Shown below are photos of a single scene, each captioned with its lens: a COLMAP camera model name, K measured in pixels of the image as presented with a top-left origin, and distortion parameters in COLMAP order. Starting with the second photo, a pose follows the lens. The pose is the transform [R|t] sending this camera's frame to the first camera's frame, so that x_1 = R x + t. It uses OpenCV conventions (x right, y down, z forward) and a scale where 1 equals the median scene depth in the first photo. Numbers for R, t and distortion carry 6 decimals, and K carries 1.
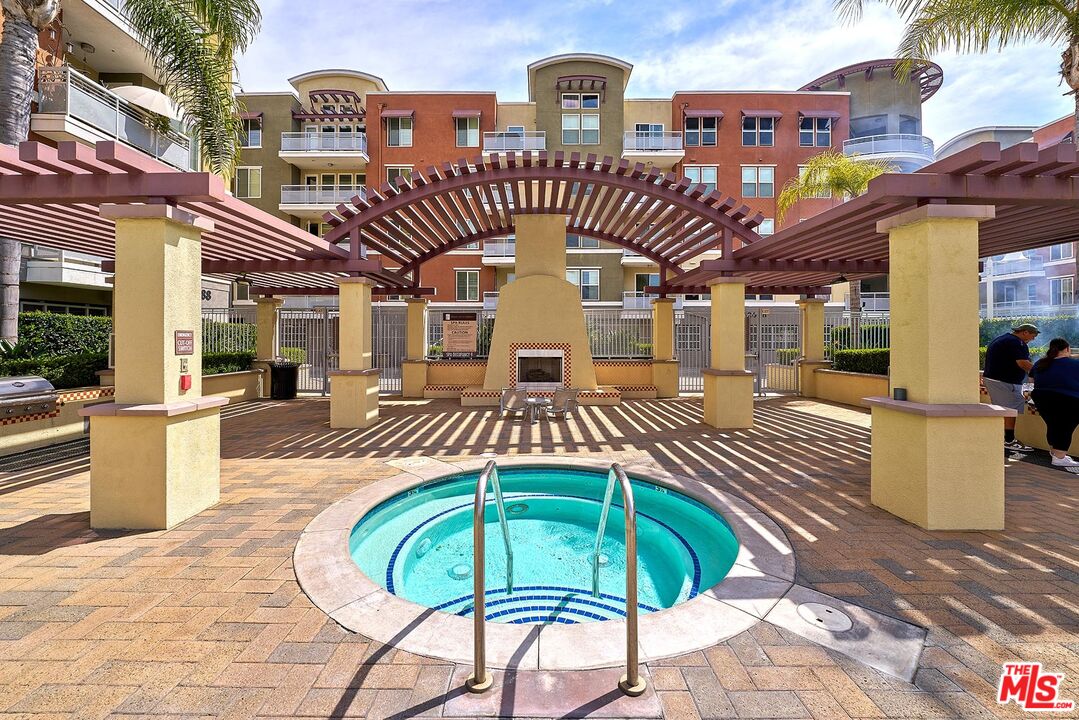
lens RADIAL K [[436.8, 0, 539.5], [0, 436.8, 360.0], [0, 0, 1]] dist [-0.009309, -0.000541]
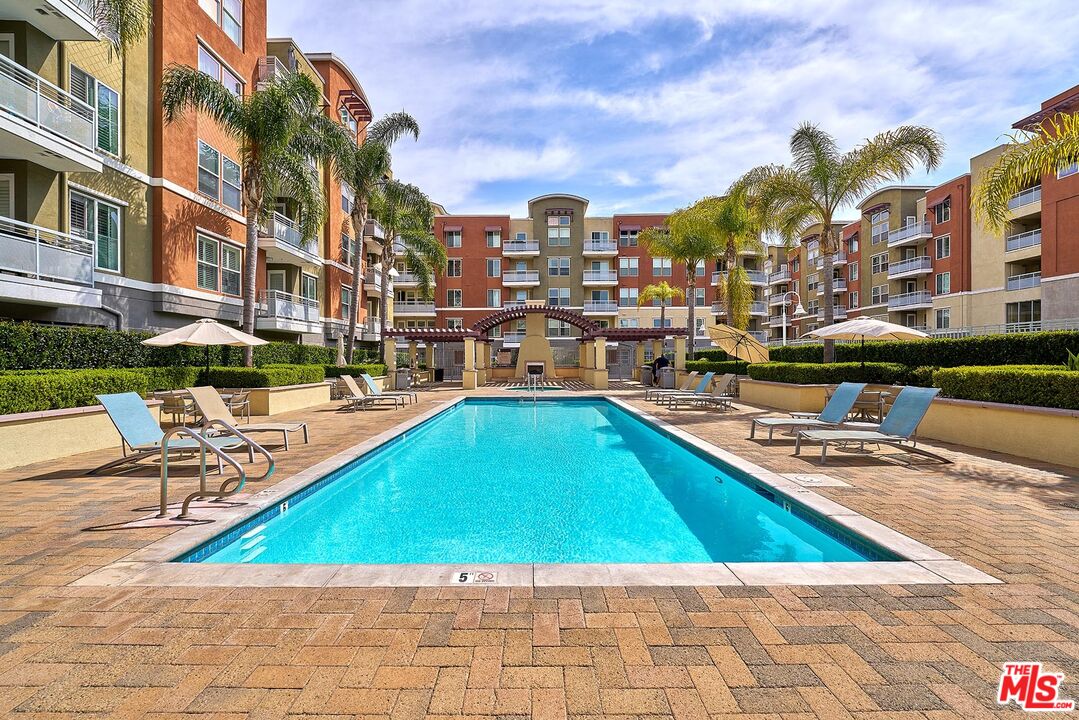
lens RADIAL K [[440.7, 0, 534.3], [0, 440.7, 357.3], [0, 0, 1]] dist [-0.000021, -0.000120]
pose [[0.999905, -0.006702, 0.012018, -0.027486], [0.007263, 0.998855, -0.047278, 0.027024], [-0.011687, 0.047361, 0.998809, -0.707874]]
